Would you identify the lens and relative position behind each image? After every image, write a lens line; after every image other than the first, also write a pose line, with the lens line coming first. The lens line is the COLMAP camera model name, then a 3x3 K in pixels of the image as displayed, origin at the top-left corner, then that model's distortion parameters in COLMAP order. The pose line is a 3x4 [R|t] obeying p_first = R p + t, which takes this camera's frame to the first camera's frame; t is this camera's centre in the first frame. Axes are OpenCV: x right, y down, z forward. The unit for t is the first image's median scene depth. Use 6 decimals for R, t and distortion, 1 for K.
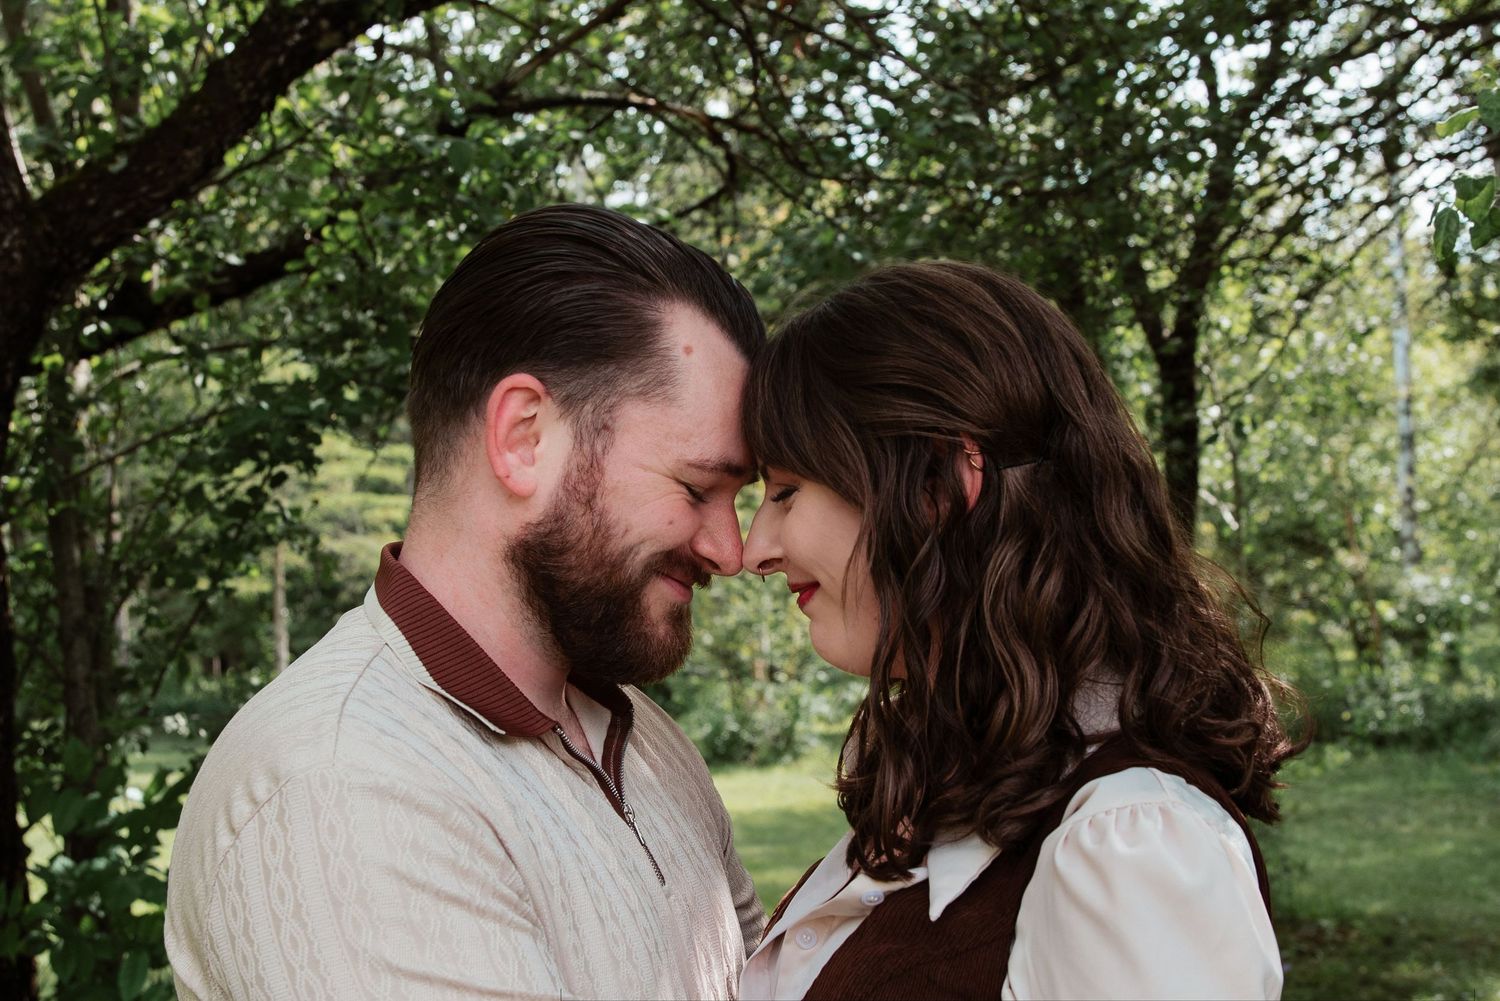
lens RADIAL K [[2230.1, 0, 775.0], [0, 2230.1, 530.4], [0, 0, 1]] dist [0.020233, 0.000000]
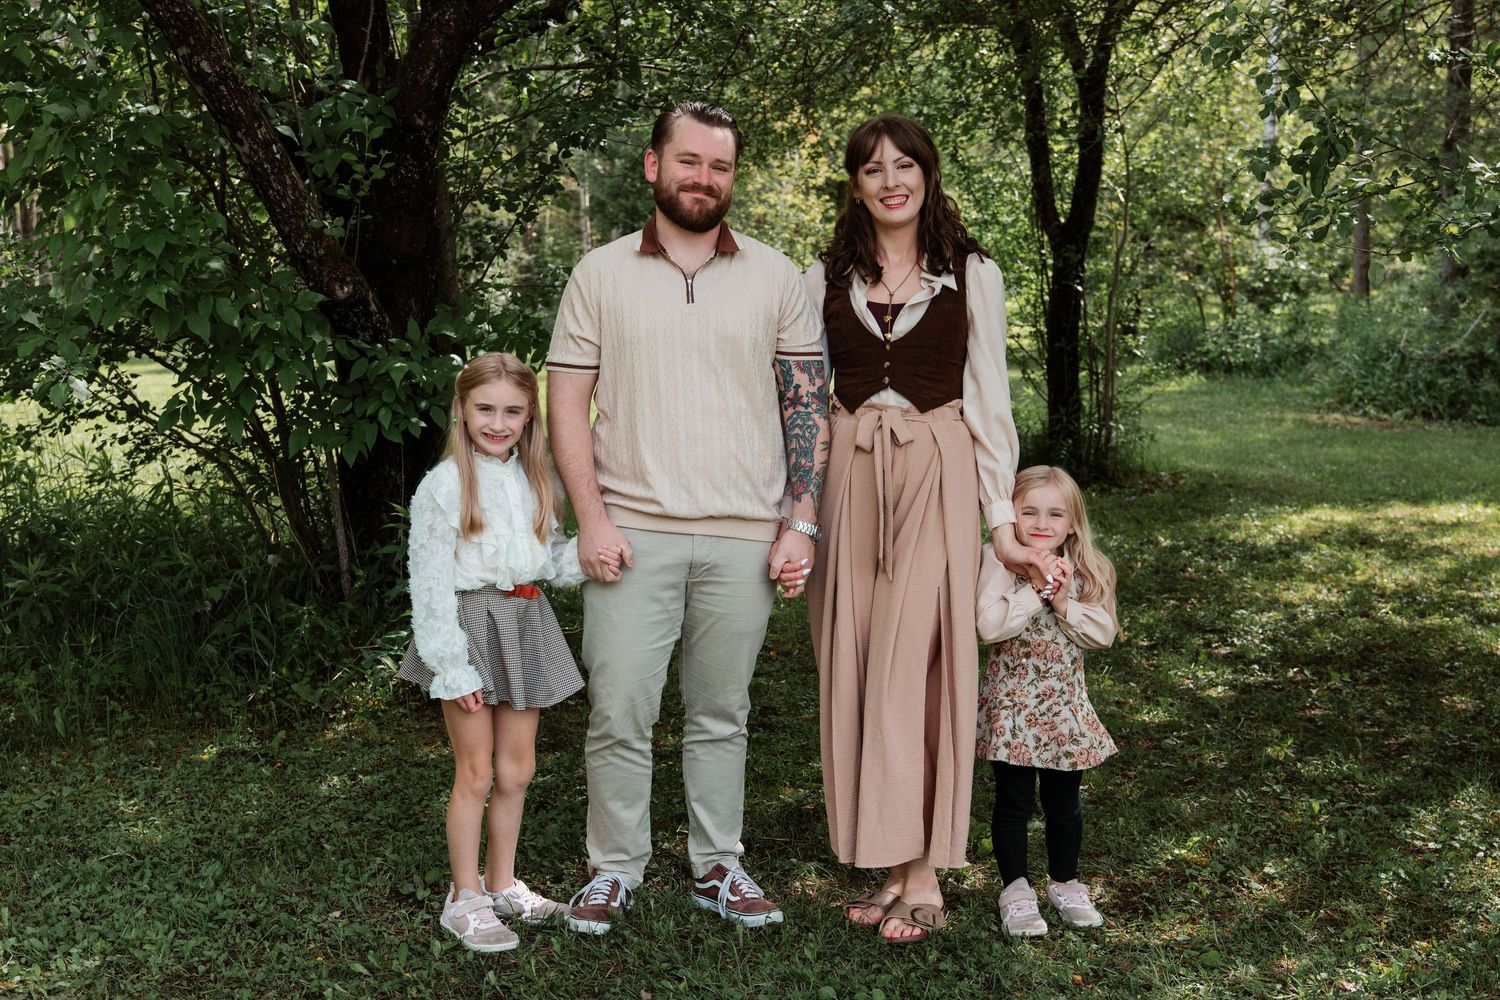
lens RADIAL K [[1781.6, 0, 750.5], [0, 1781.6, 495.2], [0, 0, 1]] dist [0.010698, 0.000000]
pose [[0.999042, 0.043579, -0.004043, -0.022598], [-0.042288, 0.984979, 0.167416, 0.001092], [0.011278, -0.167085, 0.985878, -0.166657]]
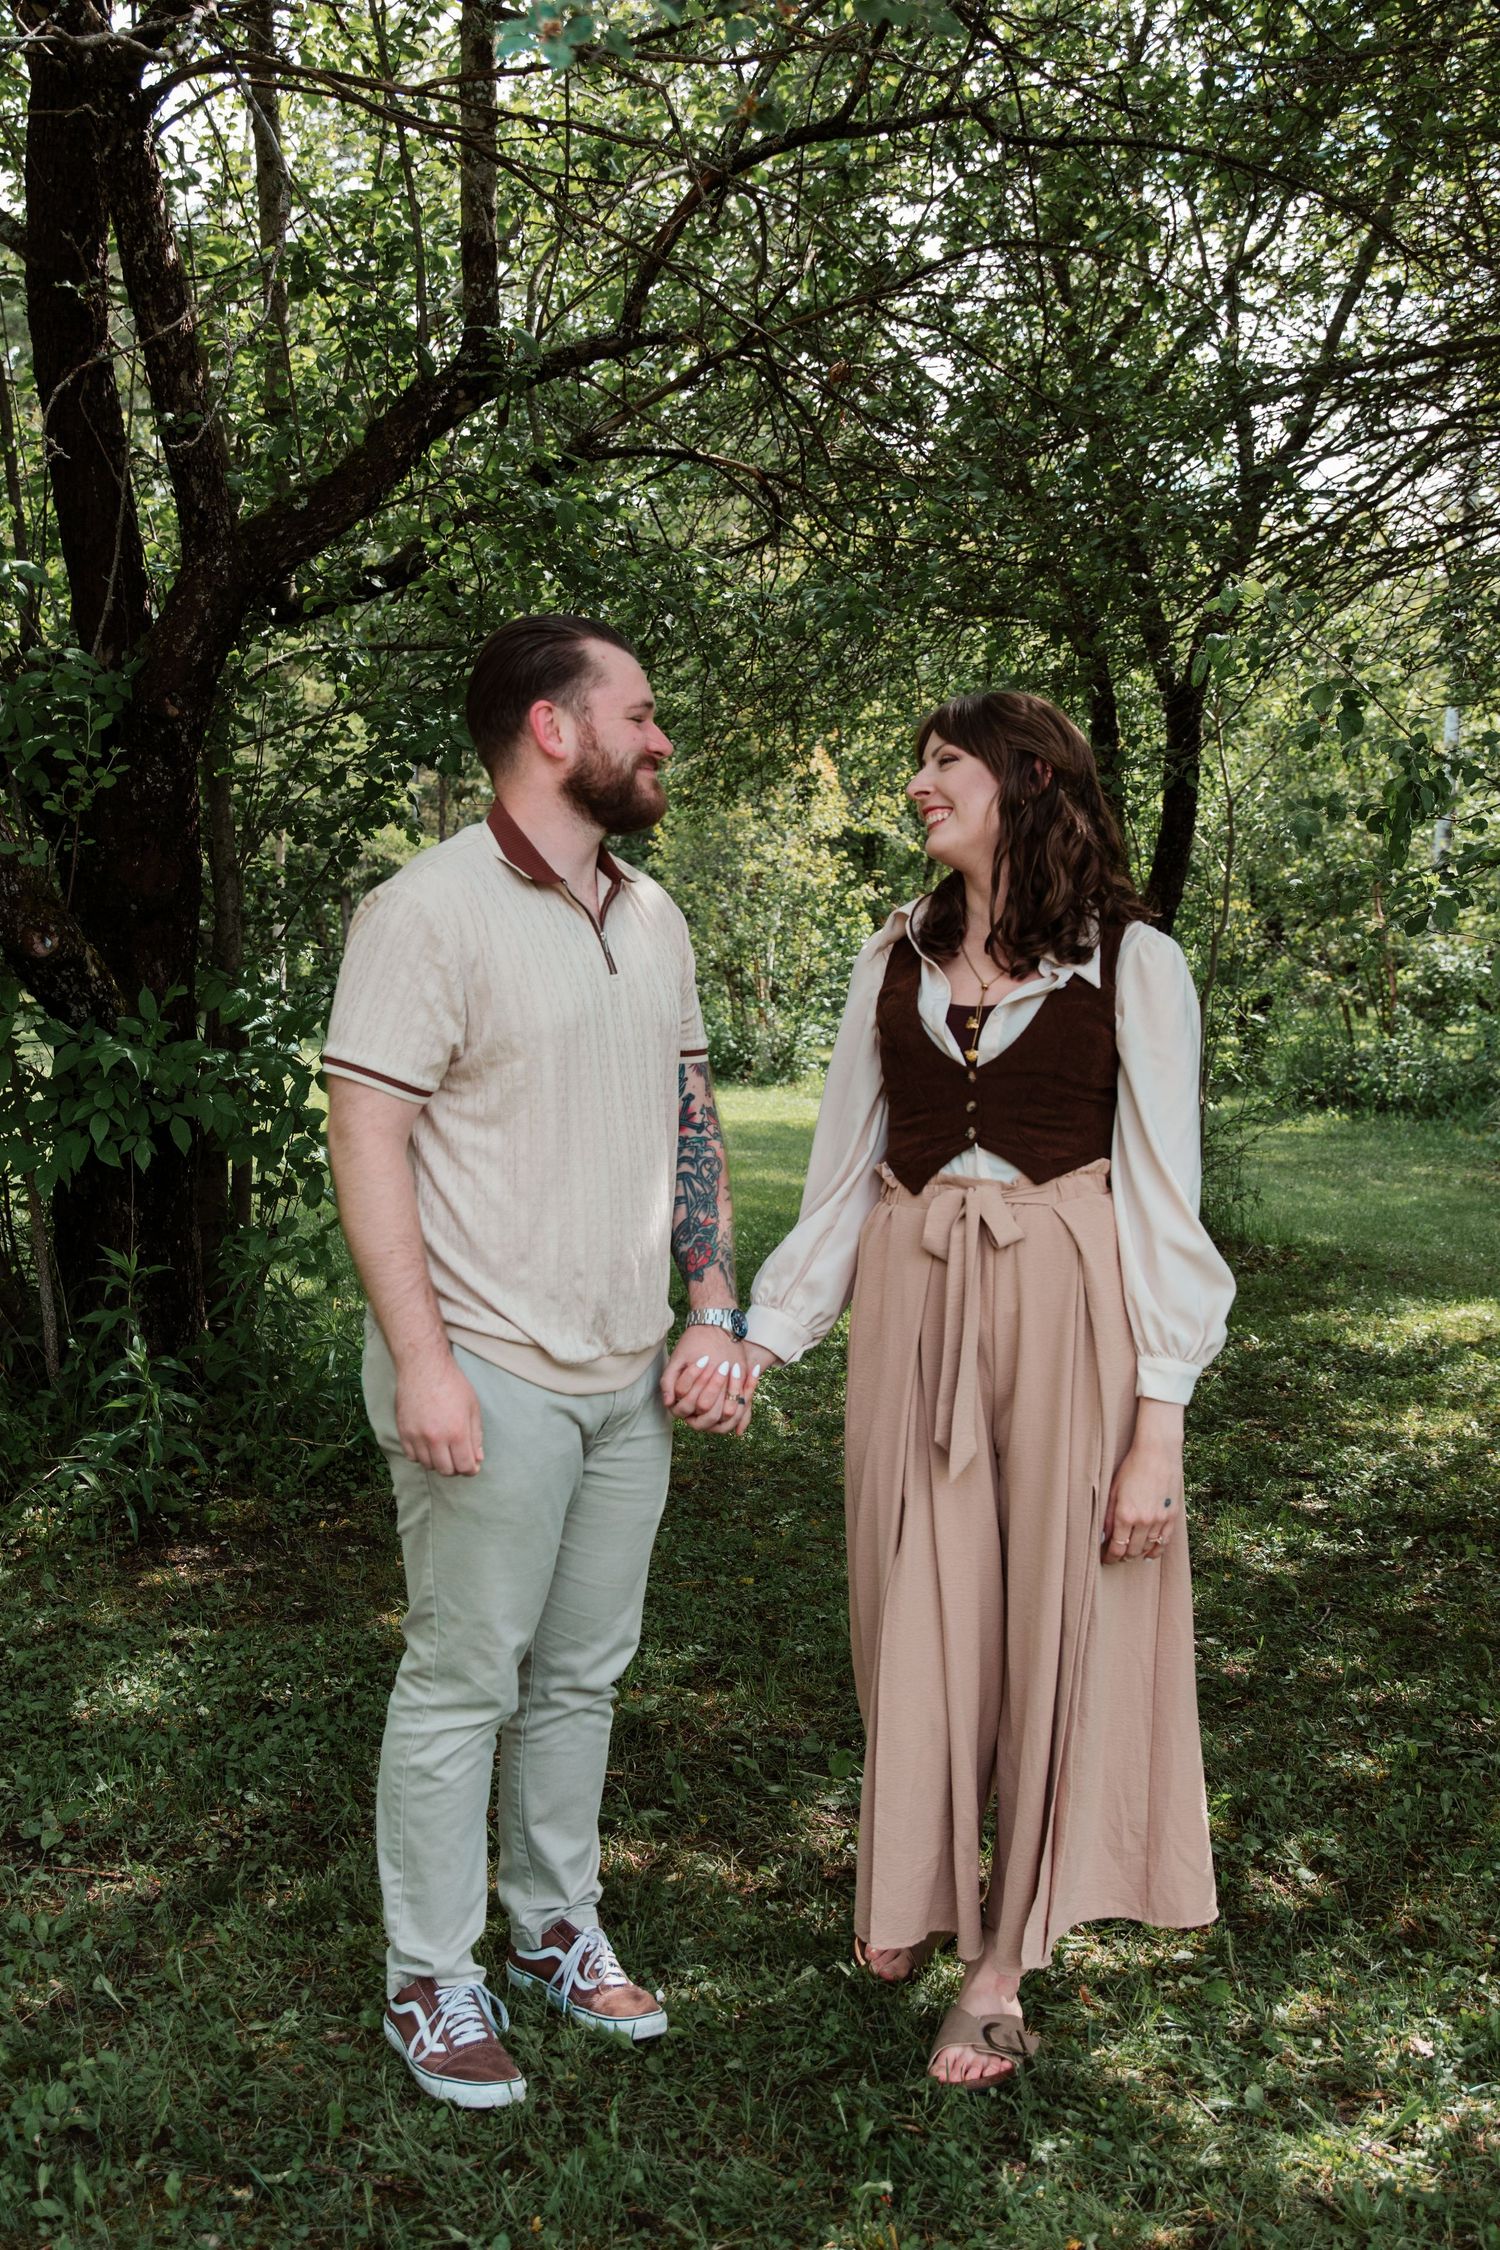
lens RADIAL K [[2396.4, 0, 710.1], [0, 2396.4, 1176.5], [0, 0, 1]] dist [0.001443, 0.000000]
pose [[0.996593, 0.079314, -0.022597, 0.000170], [-0.075497, 0.987680, 0.137073, 0.003580], [0.033191, -0.134900, 0.990303, -0.134508]]
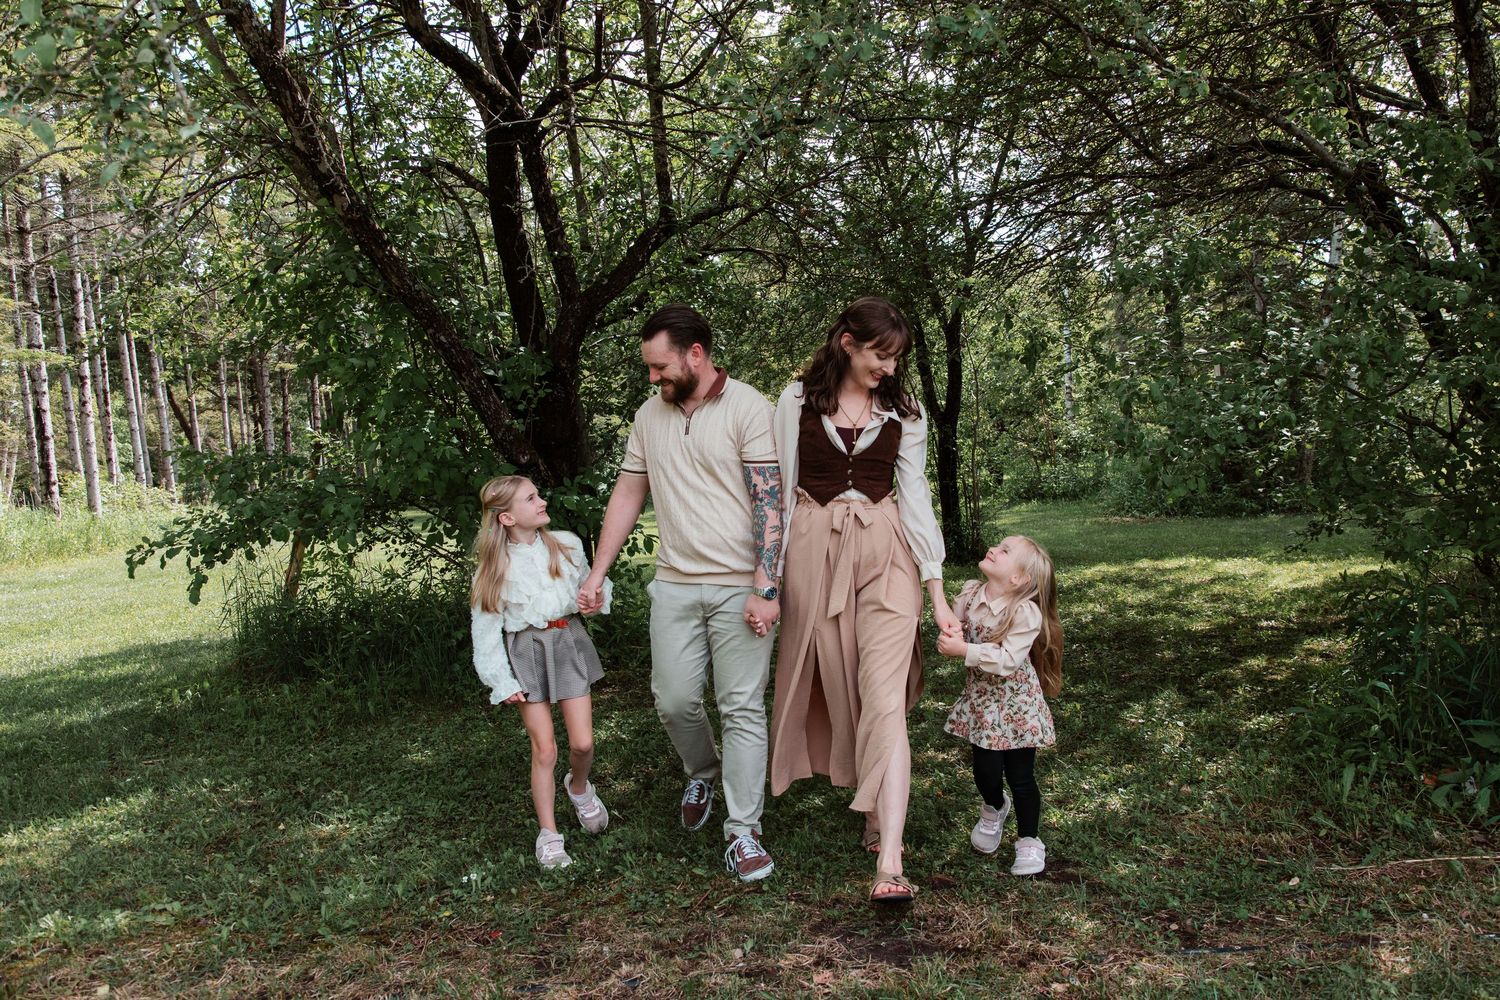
lens RADIAL K [[1077.7, 0, 800.6], [0, 1077.7, 504.5], [0, 0, 1]] dist [0.025315, 0.002986]
pose [[0.999771, -0.016885, 0.013154, -0.010921], [0.015749, 0.996492, 0.082196, 0.012559], [-0.014496, -0.081970, 0.996529, -0.206977]]
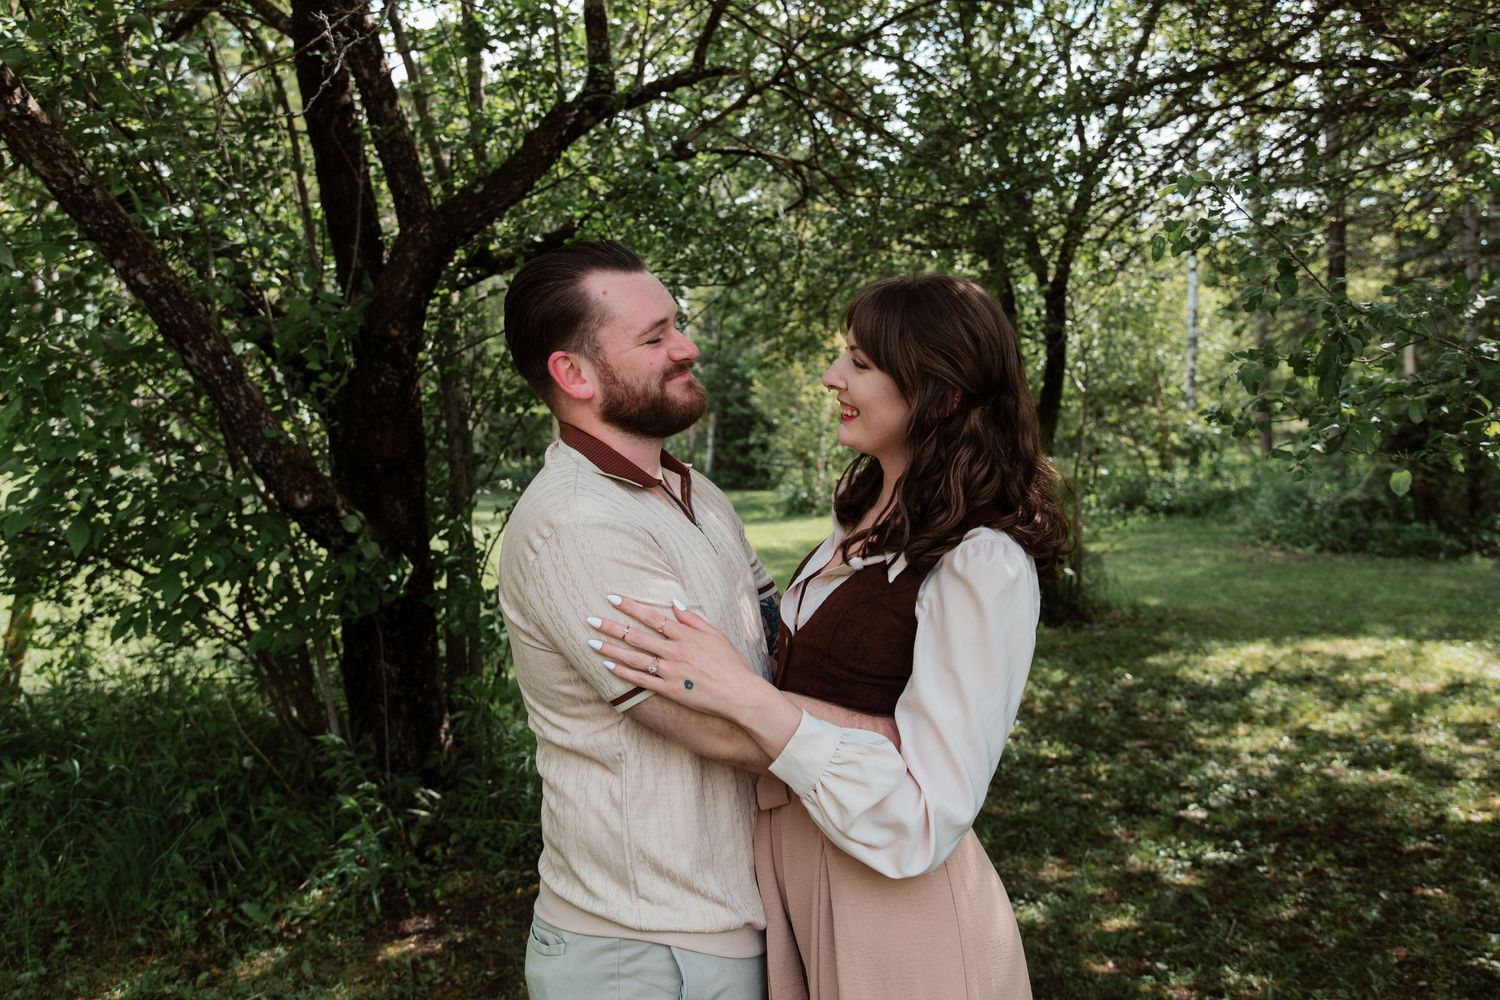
lens RADIAL K [[1258.3, 0, 754.4], [0, 1258.3, 493.6], [0, 0, 1]] dist [0.006099, -0.006129]
pose [[0.997984, 0.025098, -0.058294, 0.002746], [-0.019928, 0.995952, 0.087647, -0.001498], [0.060258, -0.086308, 0.994444, -0.023363]]
